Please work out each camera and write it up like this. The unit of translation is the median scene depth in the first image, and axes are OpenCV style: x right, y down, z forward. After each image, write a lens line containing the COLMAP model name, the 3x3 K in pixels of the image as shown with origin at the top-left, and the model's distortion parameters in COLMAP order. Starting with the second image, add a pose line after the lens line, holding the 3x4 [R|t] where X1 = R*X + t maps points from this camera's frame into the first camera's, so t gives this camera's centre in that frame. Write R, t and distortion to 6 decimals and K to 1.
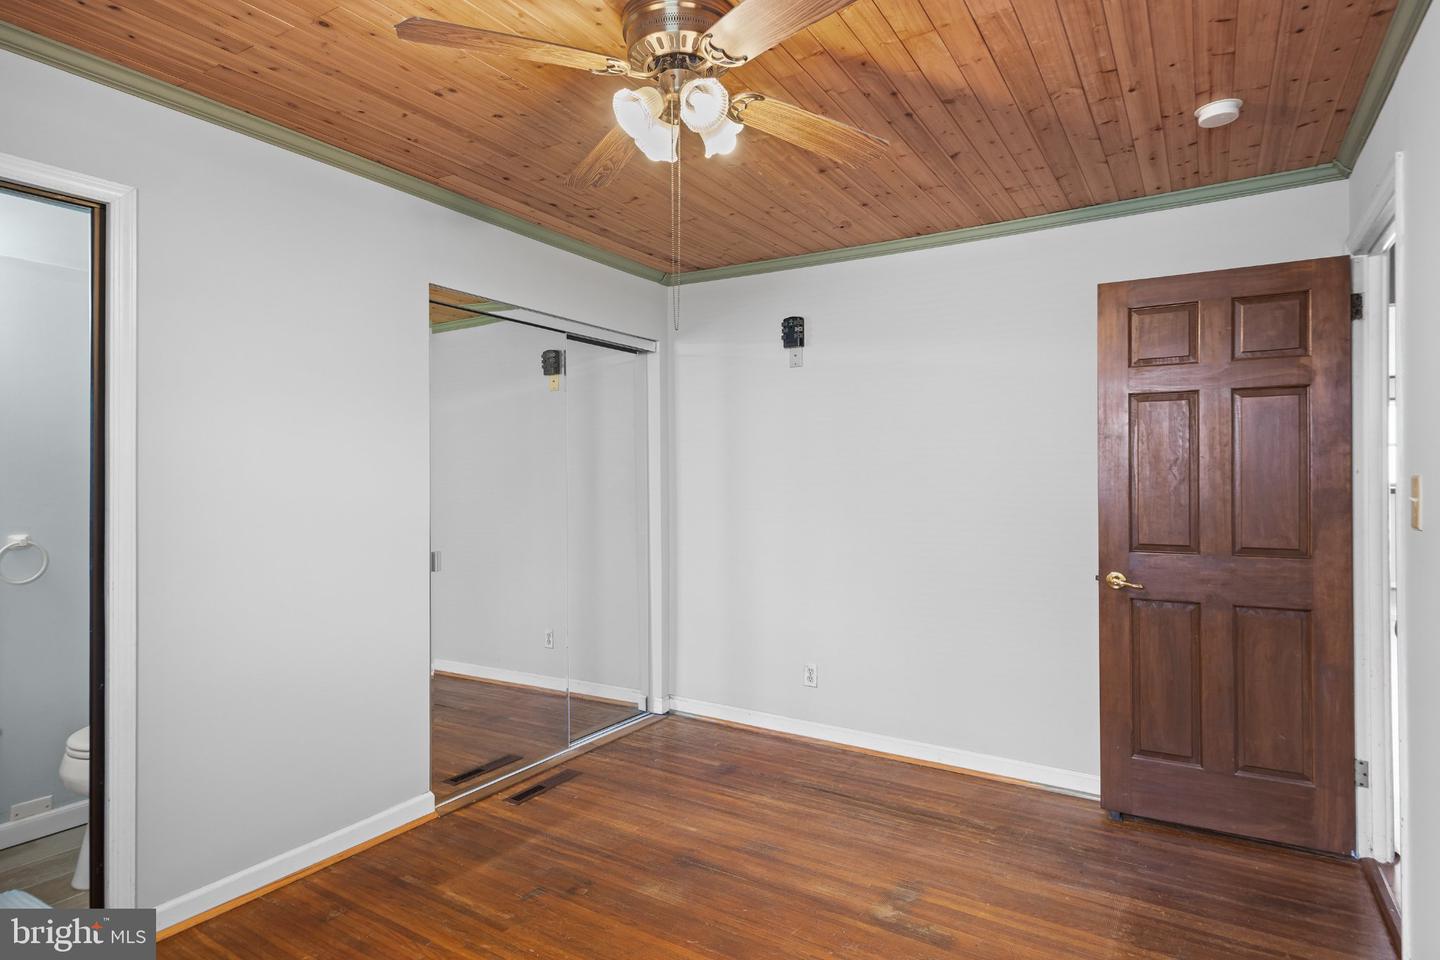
lens RADIAL K [[788.1, 0, 708.9], [0, 788.1, 474.9], [0, 0, 1]] dist [-0.005026, 0.000206]
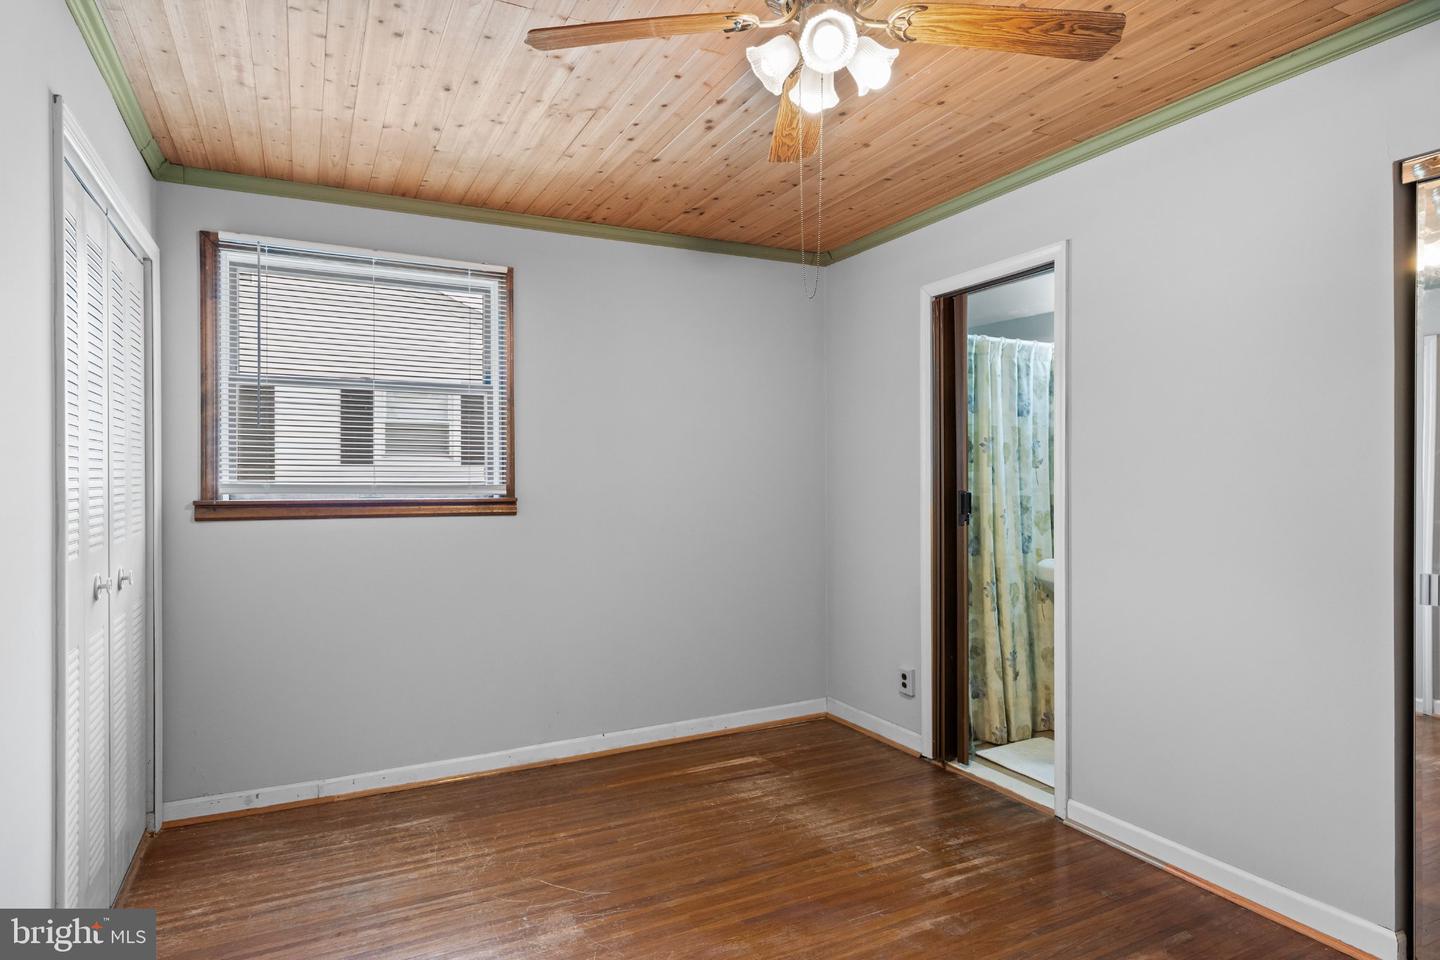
lens RADIAL K [[788.1, 0, 708.9], [0, 788.1, 474.9], [0, 0, 1]] dist [-0.005026, 0.000206]
pose [[-0.509246, 0.002016, -0.860619, 0.616183], [0.004770, 0.999989, -0.000480, 0.019239], [0.860608, -0.004350, -0.509250, 1.025188]]
